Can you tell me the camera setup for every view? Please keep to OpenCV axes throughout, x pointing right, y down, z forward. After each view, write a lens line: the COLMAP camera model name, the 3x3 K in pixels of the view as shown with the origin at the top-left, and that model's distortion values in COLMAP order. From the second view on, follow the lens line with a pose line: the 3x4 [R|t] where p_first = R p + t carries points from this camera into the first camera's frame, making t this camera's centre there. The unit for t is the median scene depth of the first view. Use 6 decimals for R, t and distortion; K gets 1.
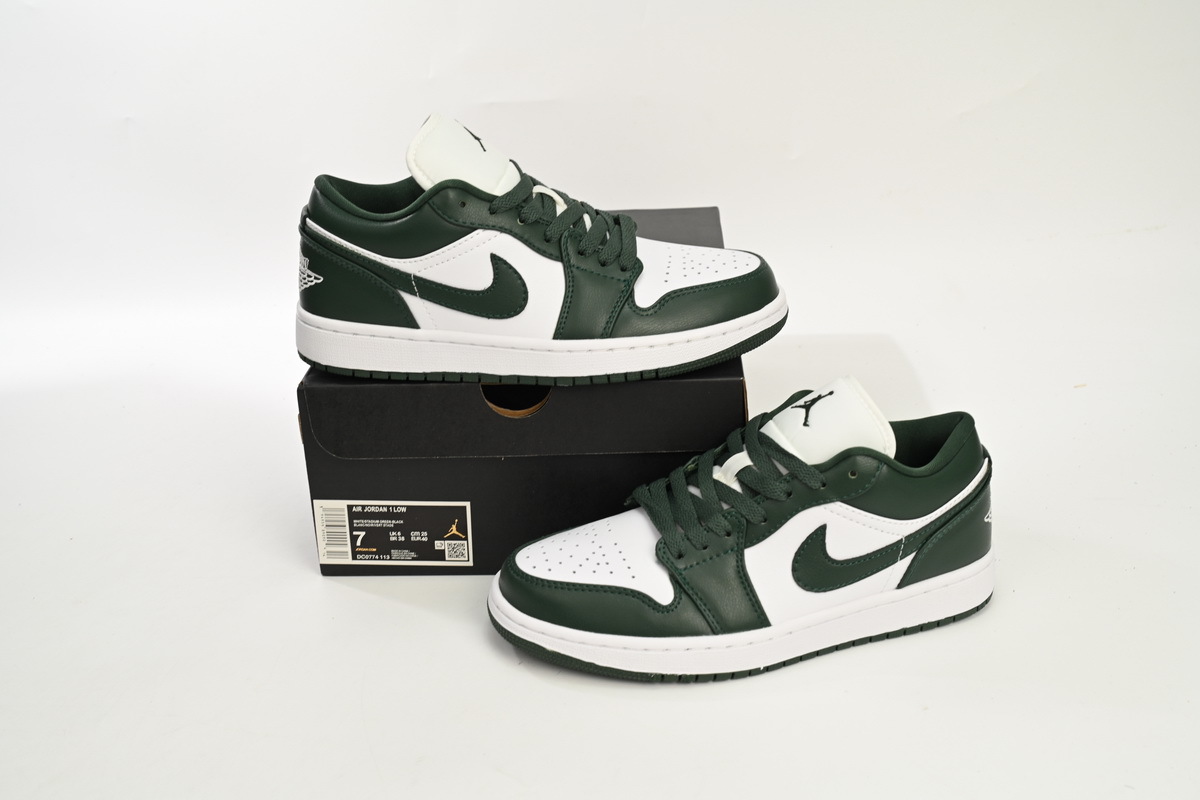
lens RADIAL K [[1345.9, 0, 597.9], [0, 1345.9, 406.6], [0, 0, 1]] dist [-0.007851, 0.000000]
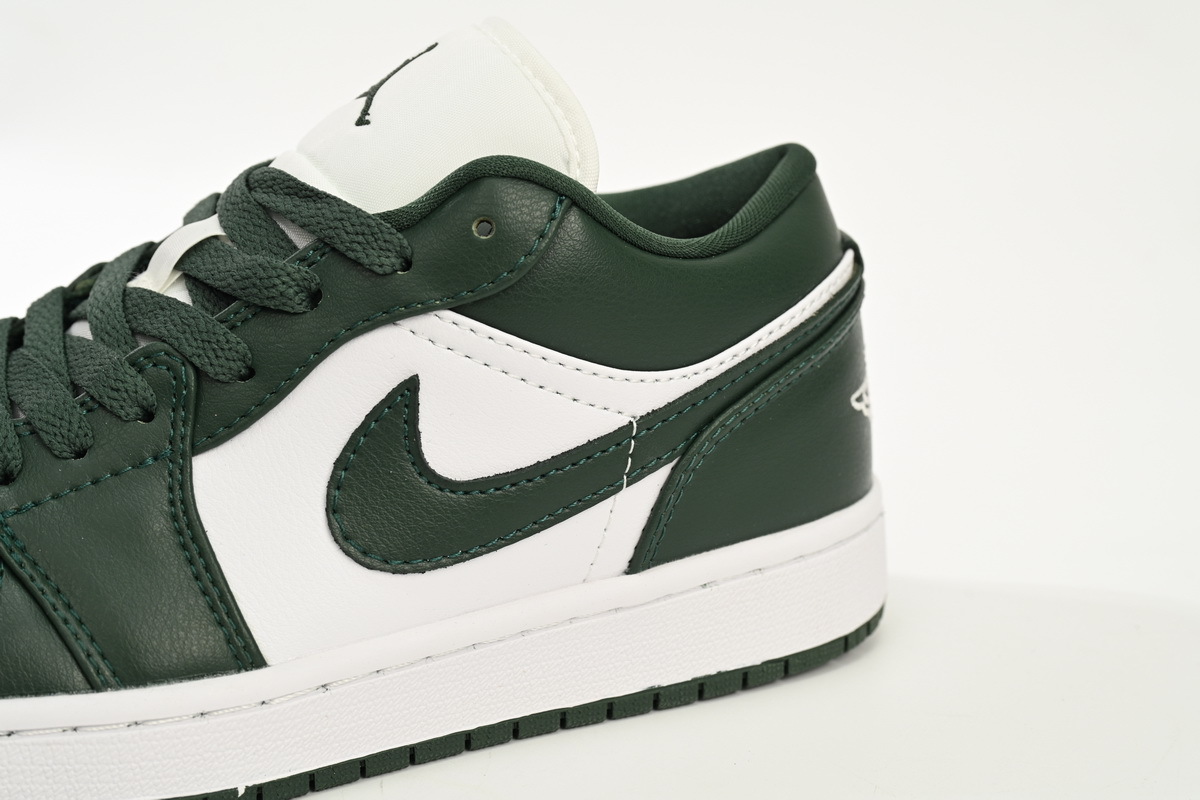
lens RADIAL K [[1939.5, 0, 594.3], [0, 1939.5, 393.7], [0, 0, 1]] dist [-0.030881, 0.000000]
pose [[0.991477, -0.009792, 0.129910, 0.147701], [0.026578, 0.991403, -0.128118, 0.158194], [-0.127538, 0.130479, 0.983214, 0.479861]]
